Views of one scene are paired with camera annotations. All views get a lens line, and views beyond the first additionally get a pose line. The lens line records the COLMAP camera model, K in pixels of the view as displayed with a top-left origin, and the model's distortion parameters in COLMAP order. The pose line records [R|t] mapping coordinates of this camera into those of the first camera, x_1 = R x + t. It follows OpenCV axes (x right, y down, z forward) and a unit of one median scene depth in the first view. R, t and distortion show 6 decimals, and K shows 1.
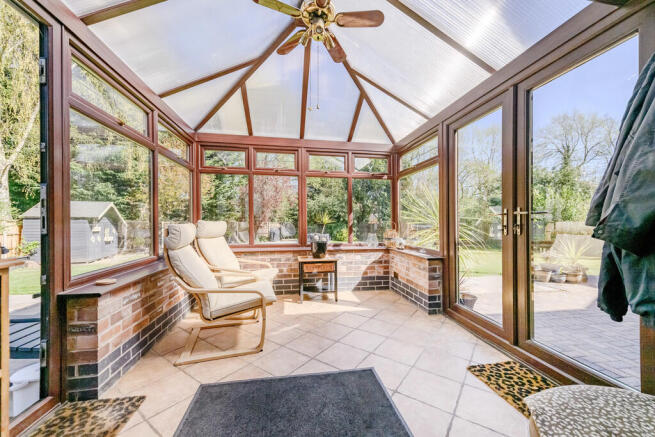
lens RADIAL K [[257.1, 0, 329.3], [0, 257.1, 221.2], [0, 0, 1]] dist [0.000915, -0.000095]
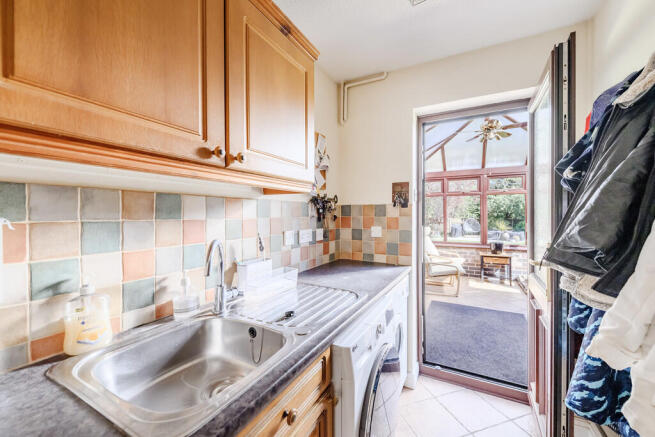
lens RADIAL K [[257.1, 0, 331.8], [0, 257.1, 215.6], [0, 0, 1]] dist [0.000915, -0.000095]
pose [[0.793531, 0.001879, -0.608526, 0.100303], [0.001602, 0.999985, 0.005176, -0.077579], [0.608527, -0.005082, 0.793517, -0.670100]]
